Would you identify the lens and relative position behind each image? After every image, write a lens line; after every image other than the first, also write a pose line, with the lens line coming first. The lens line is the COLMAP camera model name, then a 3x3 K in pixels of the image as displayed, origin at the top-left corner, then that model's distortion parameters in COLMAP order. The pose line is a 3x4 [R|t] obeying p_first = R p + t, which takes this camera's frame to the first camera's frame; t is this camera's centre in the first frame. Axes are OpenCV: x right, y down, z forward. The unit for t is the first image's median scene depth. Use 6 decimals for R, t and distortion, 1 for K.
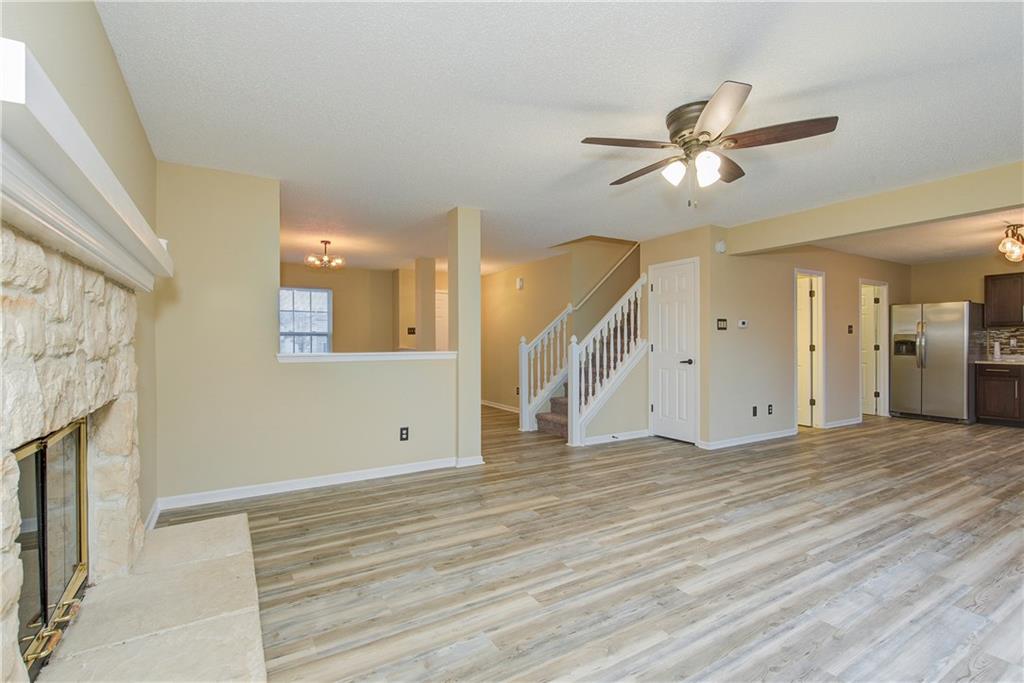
lens RADIAL K [[467.7, 0, 510.3], [0, 467.7, 344.9], [0, 0, 1]] dist [0.002915, -0.002918]
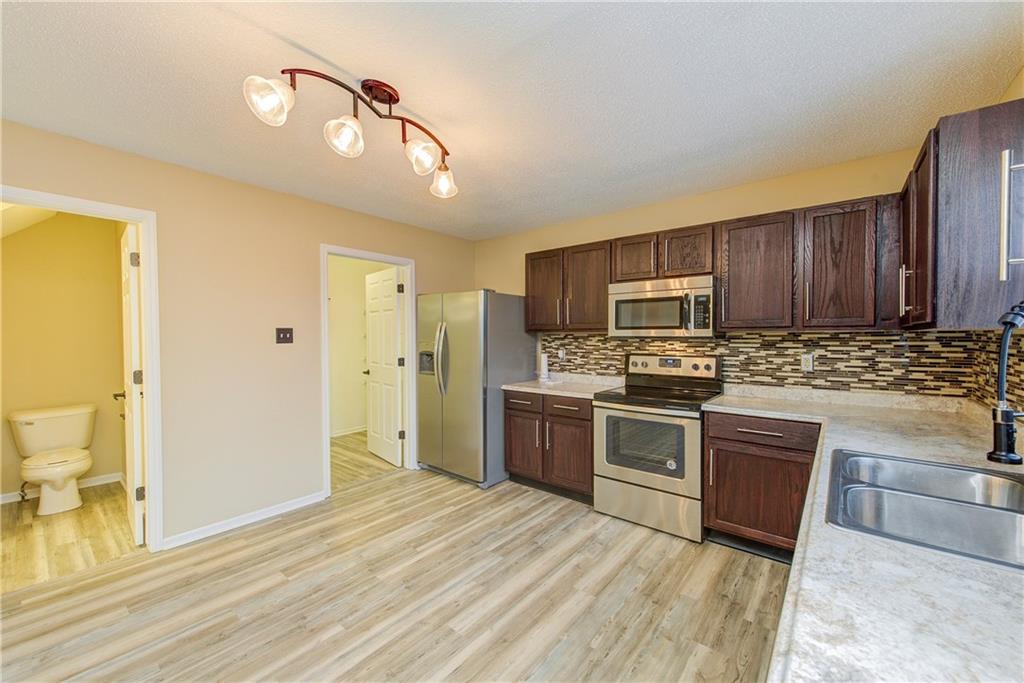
lens RADIAL K [[399.7, 0, 511.3], [0, 399.7, 342.1], [0, 0, 1]] dist [0.005736, -0.002176]
pose [[0.941507, -0.006565, 0.336929, 1.642412], [0.002705, 0.999925, 0.011923, -0.061504], [-0.336982, -0.010314, 0.941455, 0.968099]]
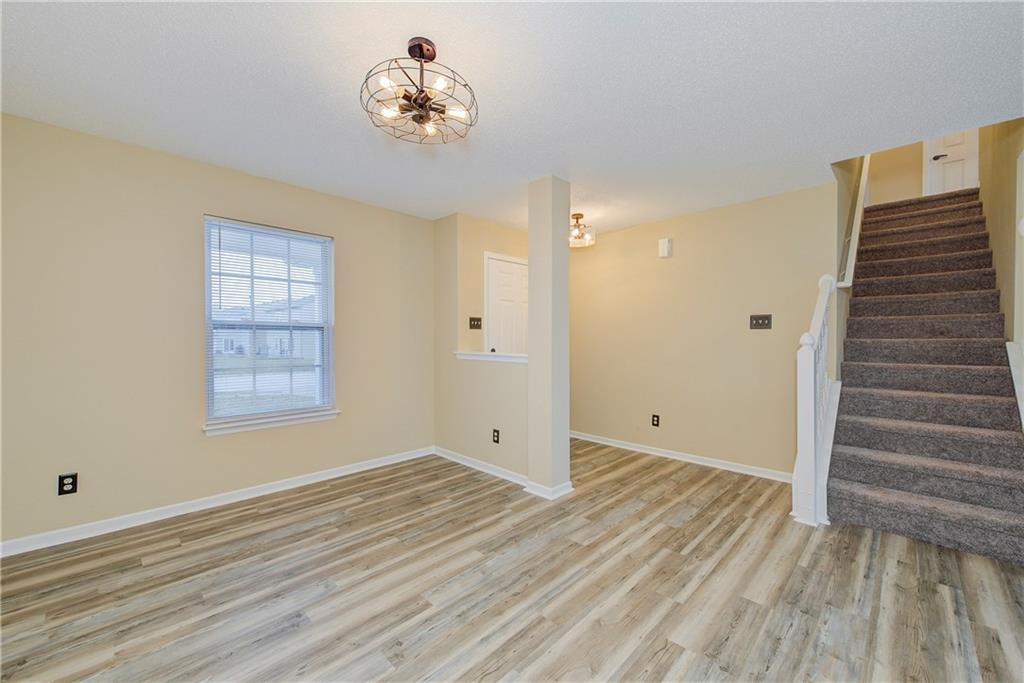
lens RADIAL K [[399.7, 0, 509.3], [0, 399.7, 342.2], [0, 0, 1]] dist [0.005736, -0.002176]
pose [[0.969827, -0.000602, 0.243794, -0.713940], [-0.000318, 0.999993, 0.003734, -0.017579], [-0.243795, -0.003699, 0.969820, 1.229225]]
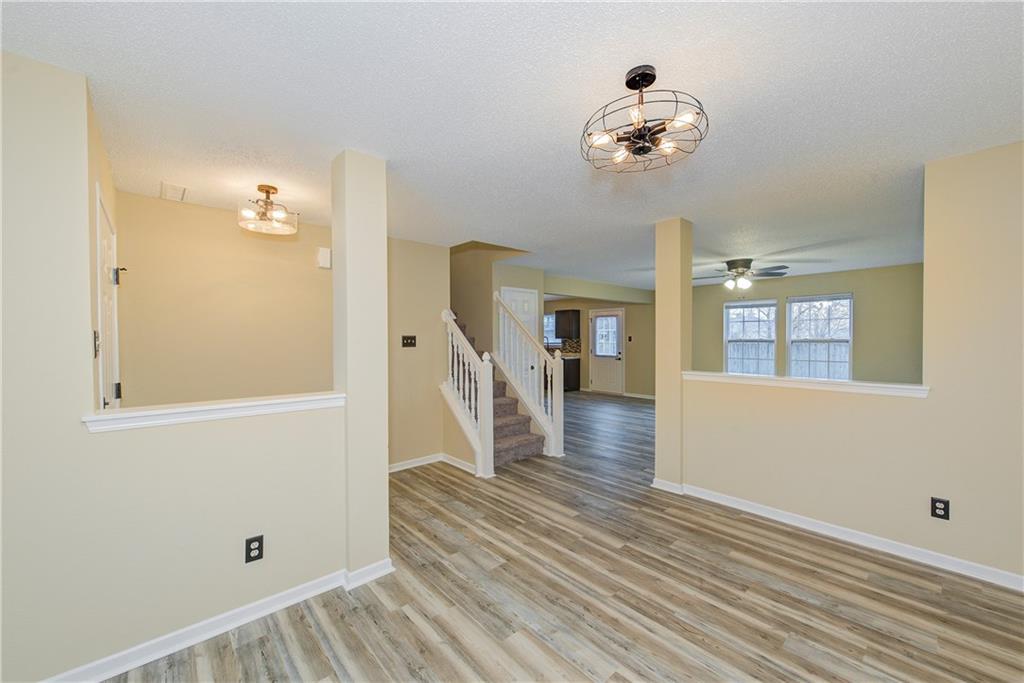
lens RADIAL K [[399.7, 0, 513.3], [0, 399.7, 345.3], [0, 0, 1]] dist [0.005736, -0.002176]
pose [[-0.182487, -0.014581, 0.983100, -1.144090], [0.009964, 0.999811, 0.016679, -0.073309], [-0.983158, 0.012840, -0.182307, 1.996043]]
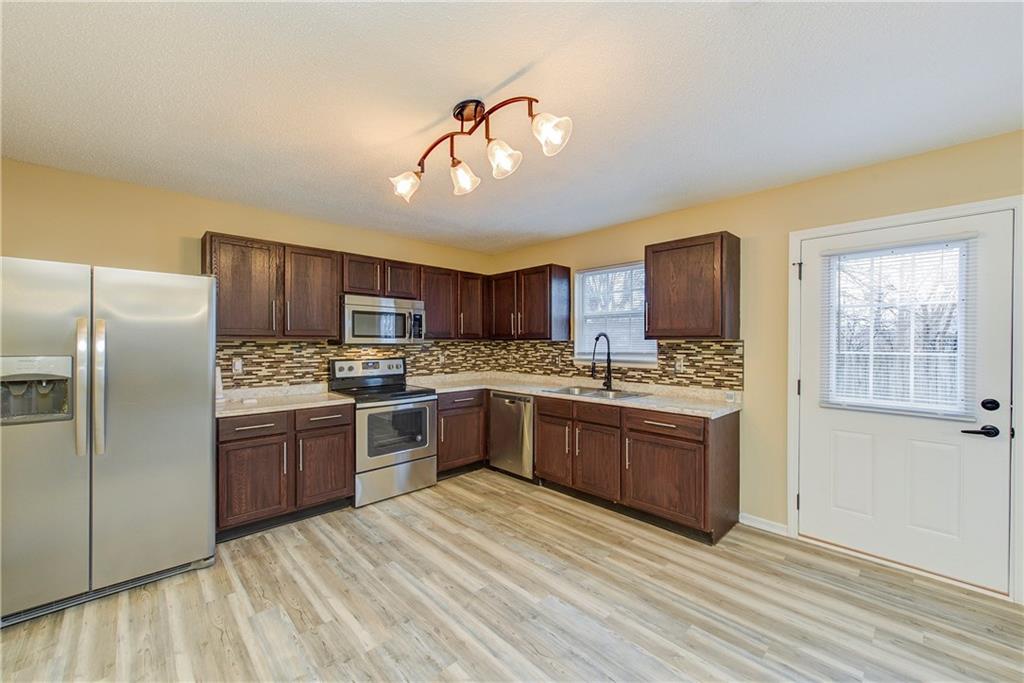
lens RADIAL K [[399.7, 0, 513.2], [0, 399.7, 344.3], [0, 0, 1]] dist [0.005736, -0.002176]
pose [[-0.225634, -0.003565, 0.974206, 1.101325], [0.004869, 0.999977, 0.004787, -0.064288], [-0.974200, 0.005823, -0.225611, 1.601818]]
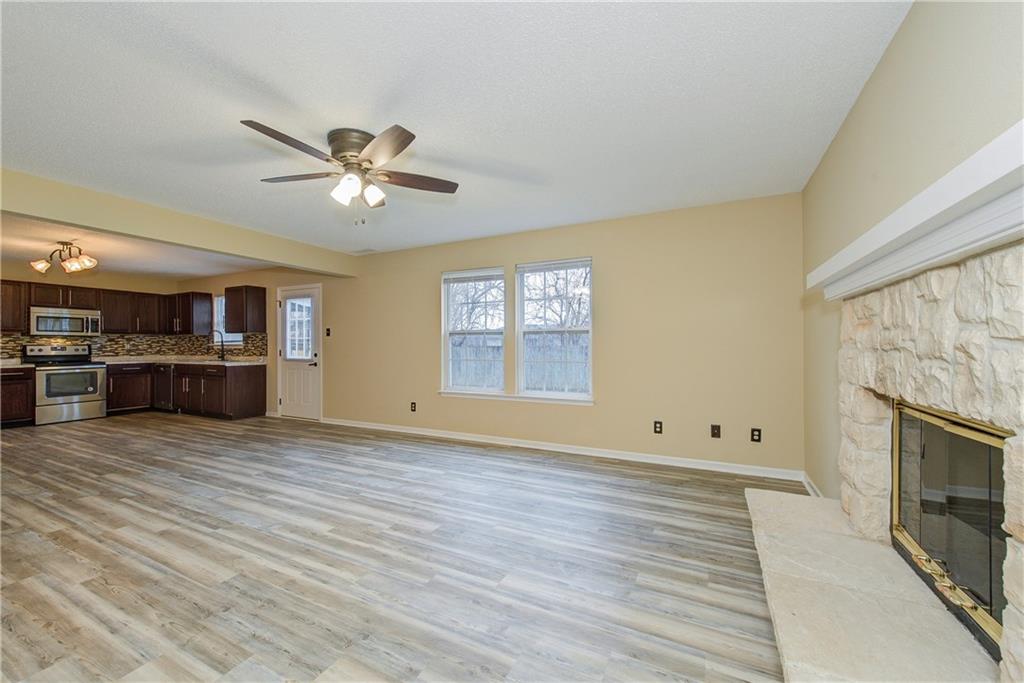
lens RADIAL K [[399.7, 0, 512.9], [0, 399.7, 344.2], [0, 0, 1]] dist [0.005736, -0.002176]
pose [[-0.537225, 0.004357, 0.843428, -0.476134], [0.008338, 0.999965, 0.000146, -0.003508], [-0.843398, 0.007111, -0.537243, 0.936773]]
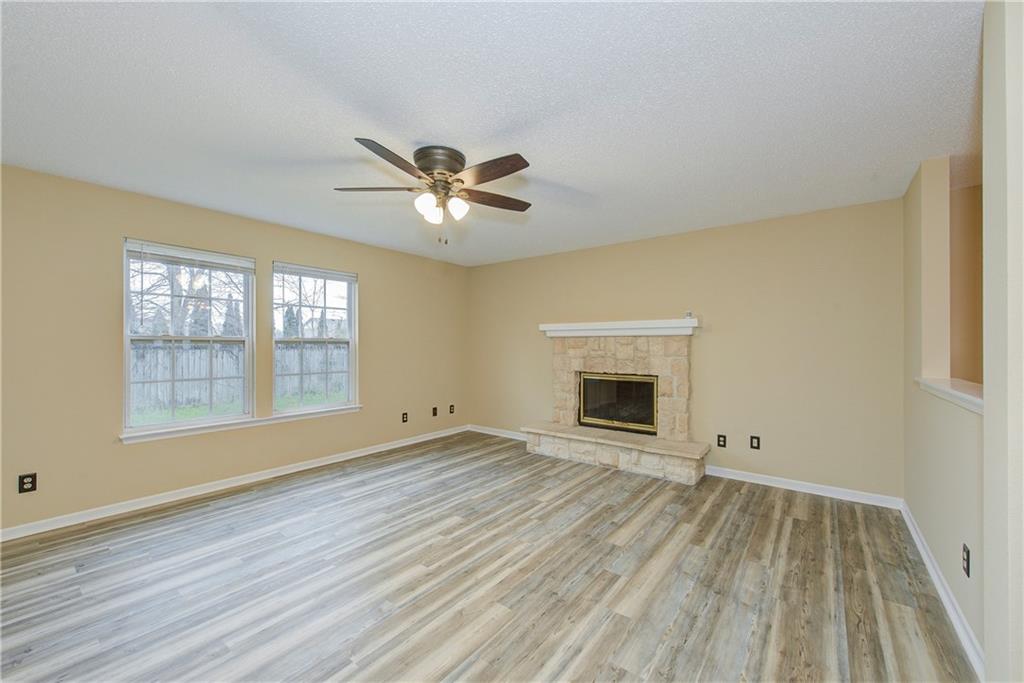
lens RADIAL K [[399.7, 0, 511.0], [0, 399.7, 345.2], [0, 0, 1]] dist [0.005736, -0.002176]
pose [[-0.932524, 0.000047, -0.361107, 0.454141], [-0.002058, 0.999983, 0.005444, -0.042131], [0.361101, 0.005820, -0.932509, 1.518572]]
